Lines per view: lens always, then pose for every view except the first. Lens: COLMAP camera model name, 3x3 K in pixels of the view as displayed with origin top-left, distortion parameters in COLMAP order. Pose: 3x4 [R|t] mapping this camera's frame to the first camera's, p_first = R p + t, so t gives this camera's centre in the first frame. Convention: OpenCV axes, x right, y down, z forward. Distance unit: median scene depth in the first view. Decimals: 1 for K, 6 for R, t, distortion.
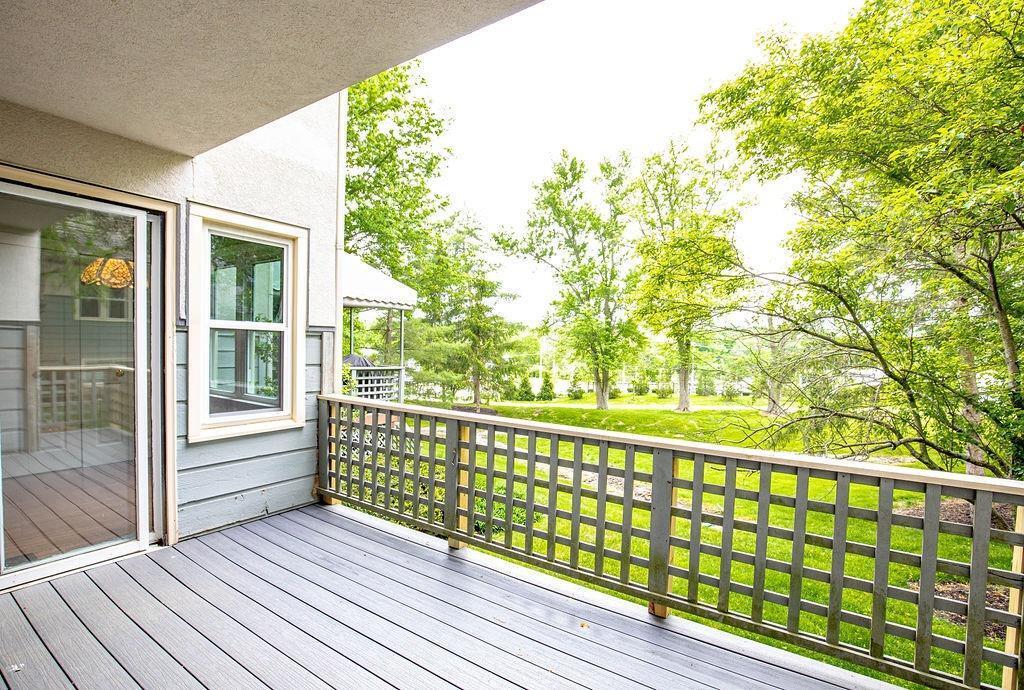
lens RADIAL K [[460.5, 0, 516.6], [0, 460.5, 355.9], [0, 0, 1]] dist [-0.009035, 0.001421]
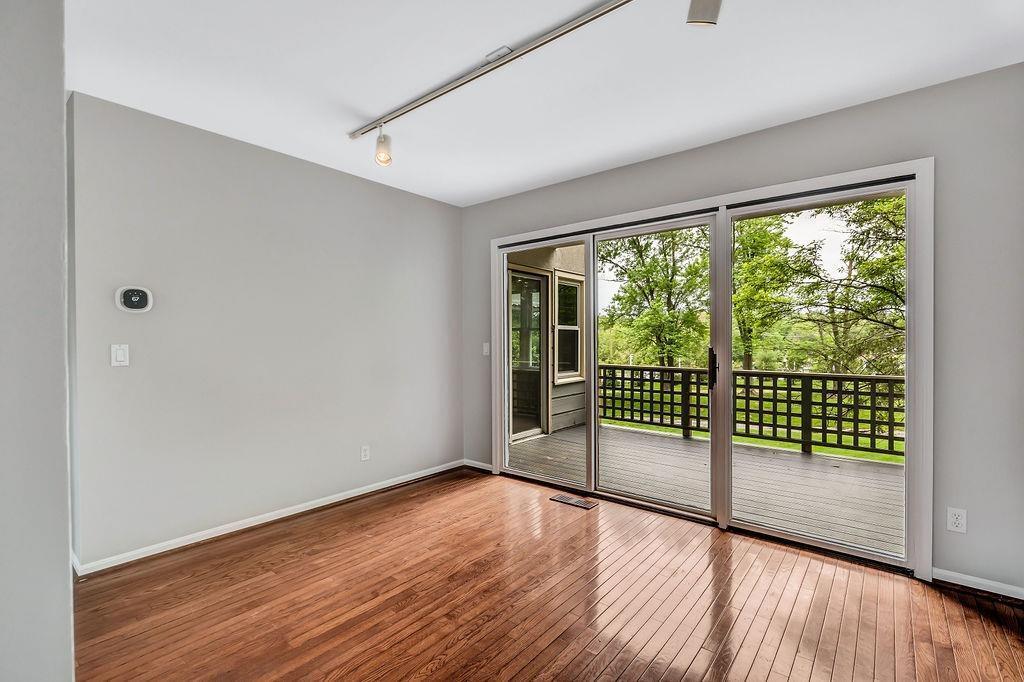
lens RADIAL K [[460.5, 0, 504.9], [0, 460.5, 337.1], [0, 0, 1]] dist [-0.009035, 0.001421]
pose [[0.993726, -0.029420, -0.107901, -0.674203], [0.026158, 0.999161, -0.031527, 0.031382], [0.108738, 0.028507, 0.993662, -1.051704]]
